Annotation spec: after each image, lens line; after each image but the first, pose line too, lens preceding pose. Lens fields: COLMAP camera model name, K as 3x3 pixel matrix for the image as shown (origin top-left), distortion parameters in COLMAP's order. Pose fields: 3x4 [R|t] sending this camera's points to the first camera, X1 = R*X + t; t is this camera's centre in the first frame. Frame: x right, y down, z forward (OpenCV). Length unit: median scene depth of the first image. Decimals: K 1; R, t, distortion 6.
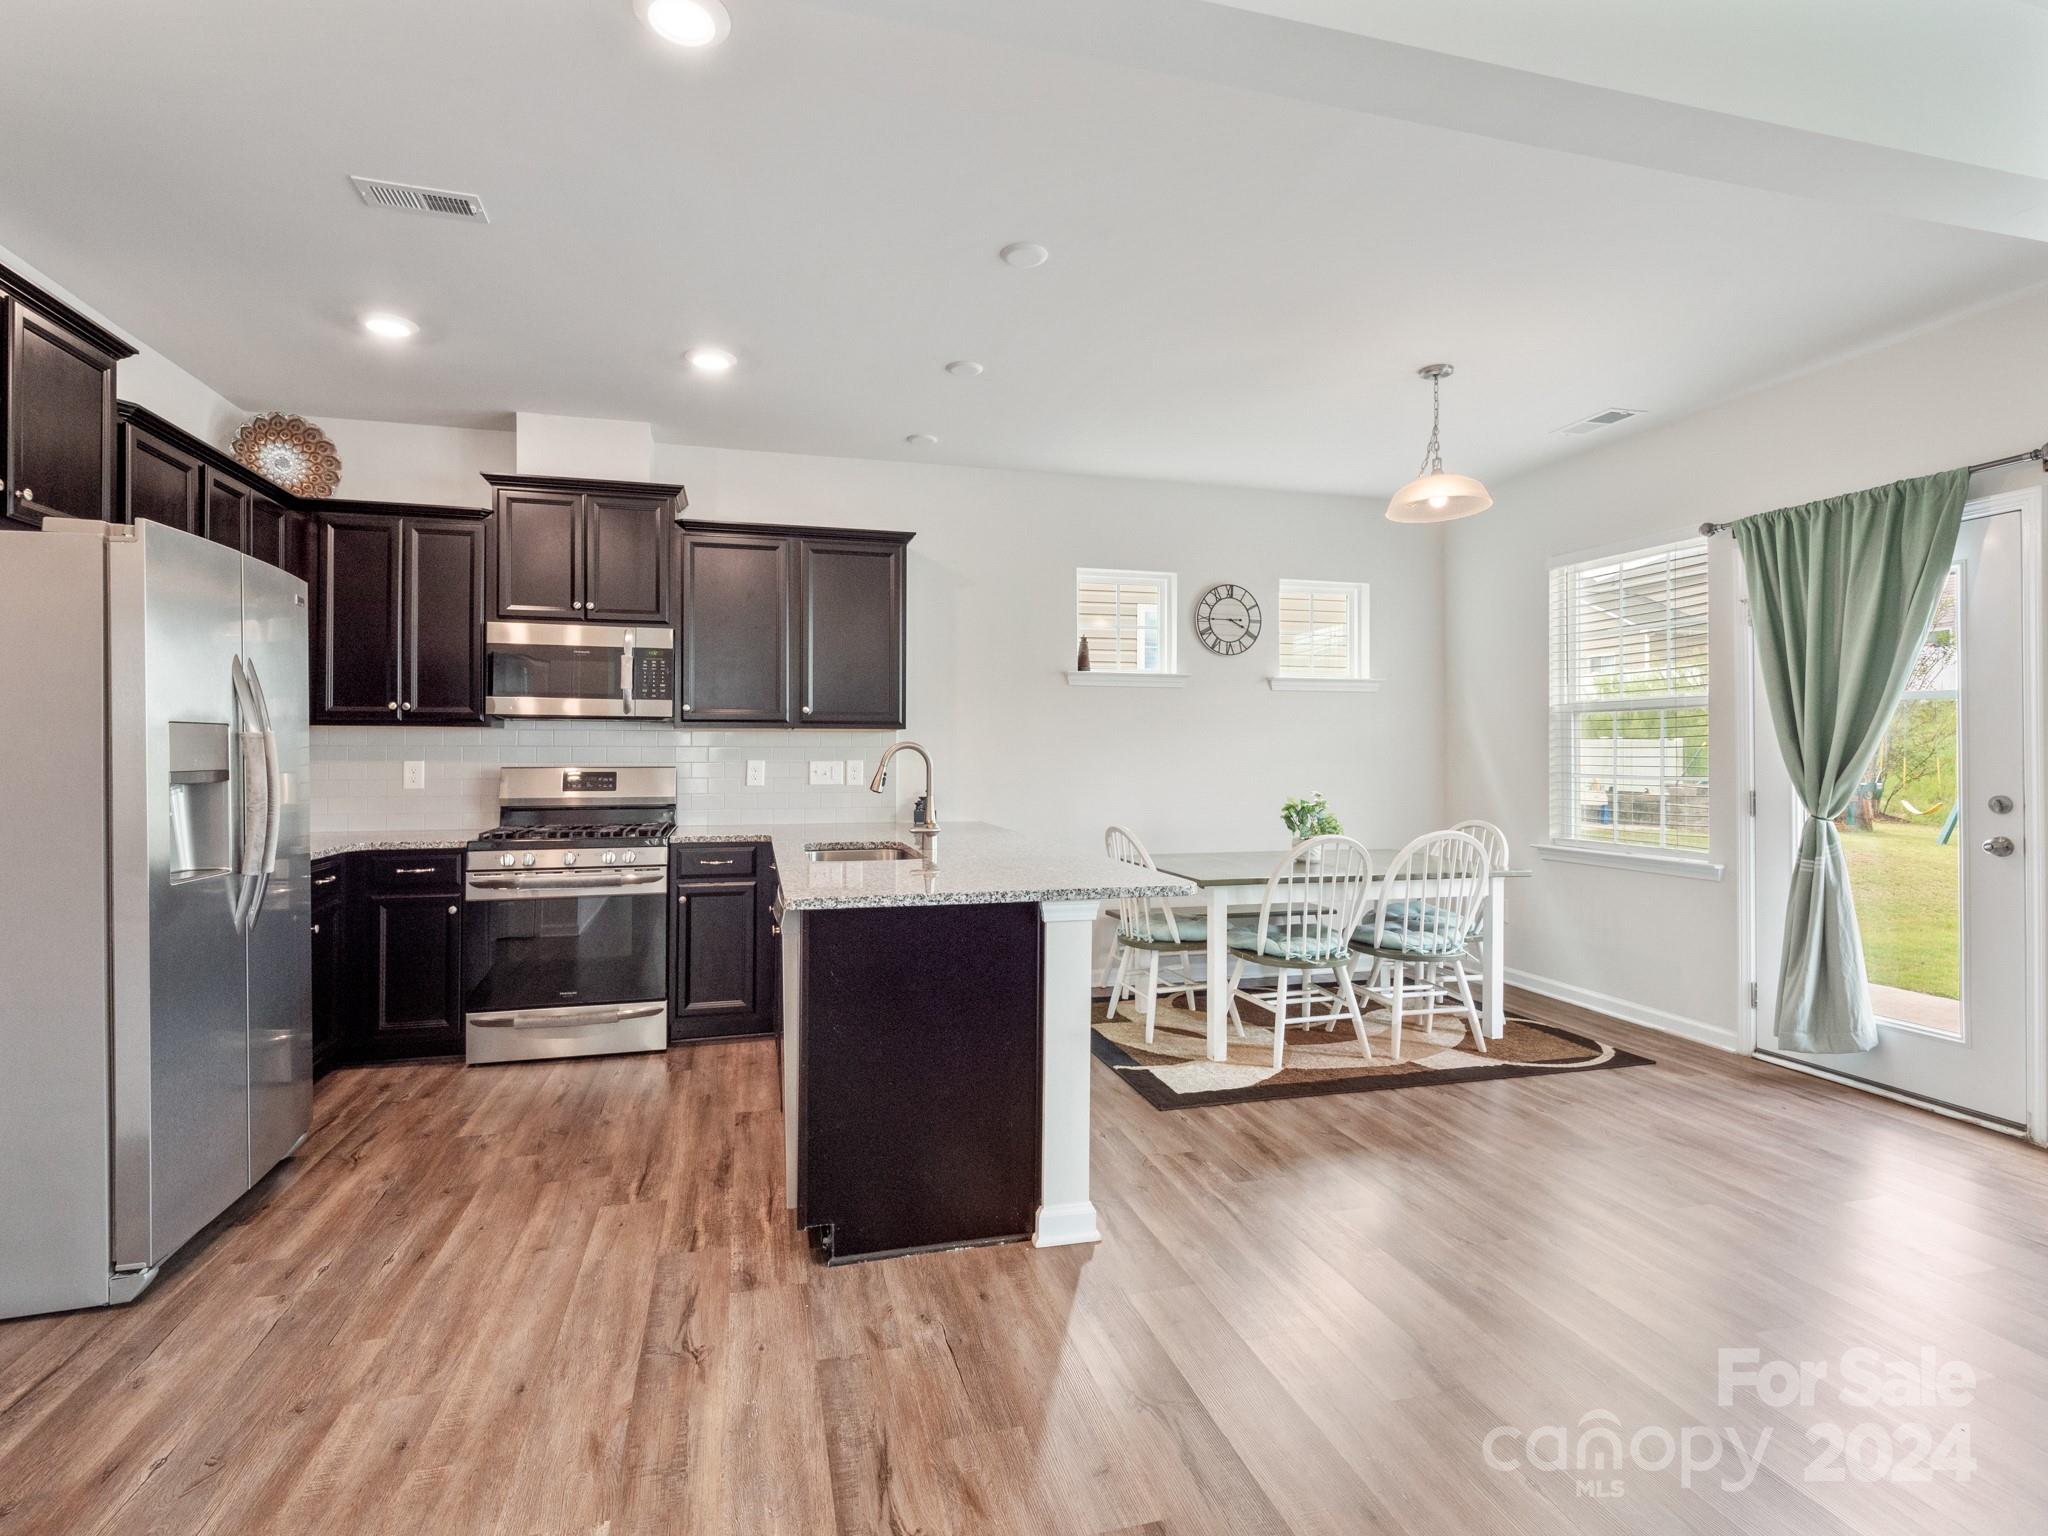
lens RADIAL K [[1001.5, 0, 1018.6], [0, 1001.5, 738.8], [0, 0, 1]] dist [-0.000696, -0.001165]
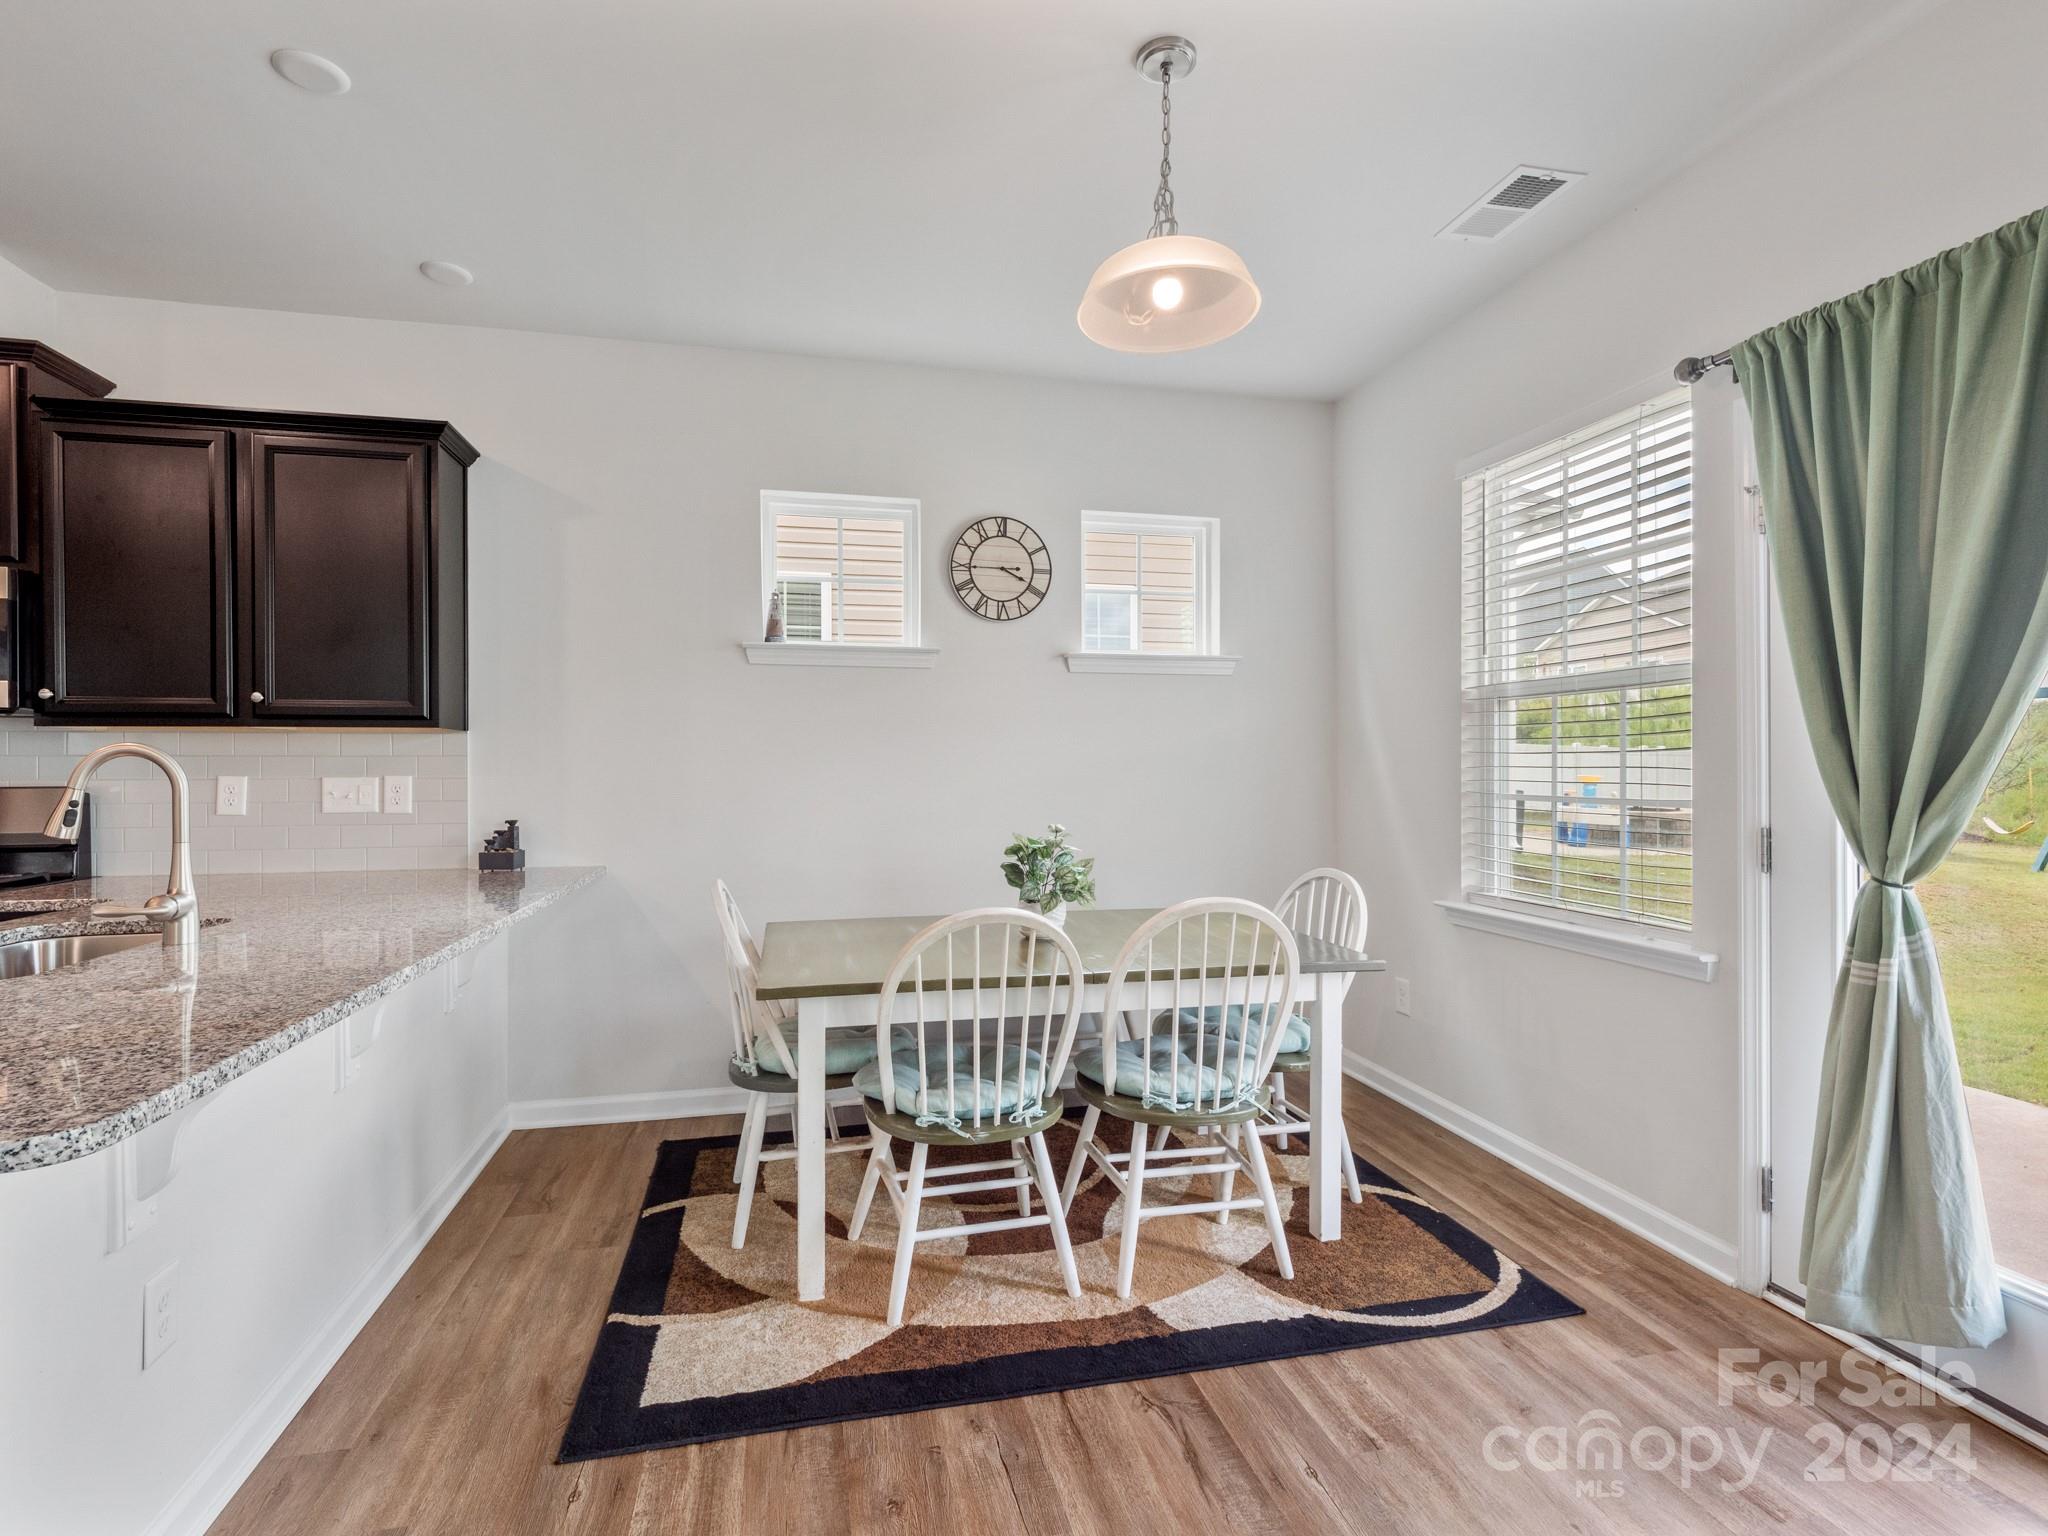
lens RADIAL K [[1012.2, 0, 1021.0], [0, 1012.2, 760.5], [0, 0, 1]] dist [-0.001181, 0.000717]
pose [[0.999483, -0.002716, -0.032036, 0.331653], [0.003033, 0.999947, 0.009837, 0.007271], [0.032008, -0.009929, 0.999438, 0.416446]]
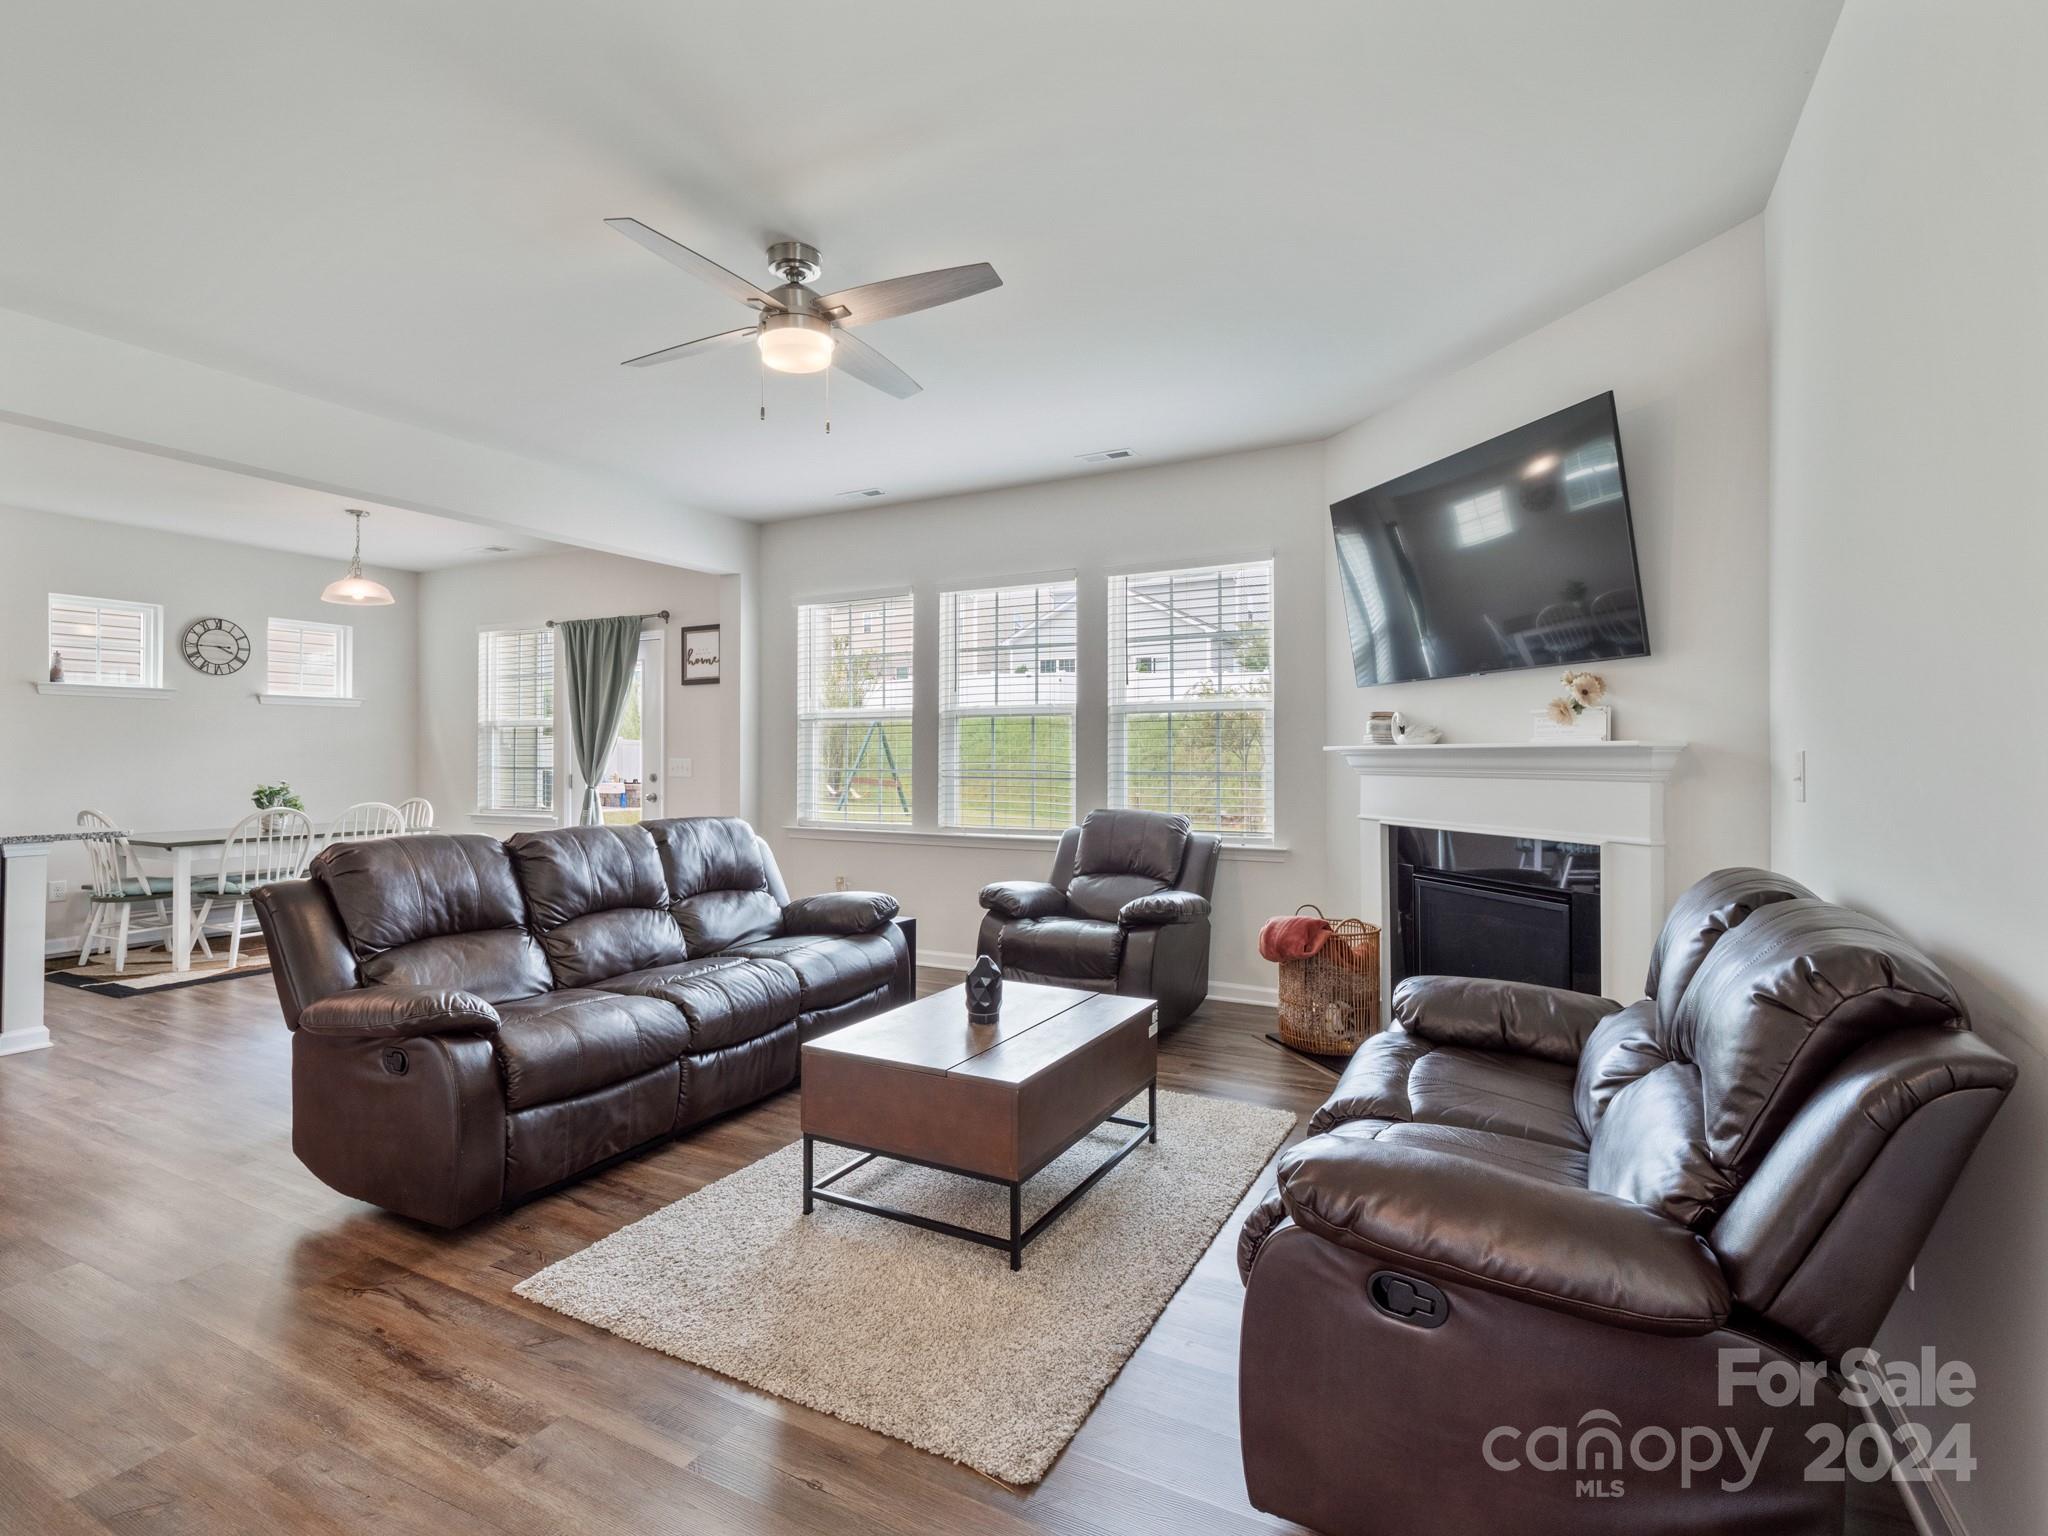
lens RADIAL K [[1003.2, 0, 1009.6], [0, 1003.2, 754.7], [0, 0, 1]] dist [0.001165, 0.000321]
pose [[0.692734, 0.000356, 0.721193, -0.013060], [-0.012785, 0.999849, 0.011787, -0.014967], [-0.721080, -0.017386, 0.692634, -0.796500]]
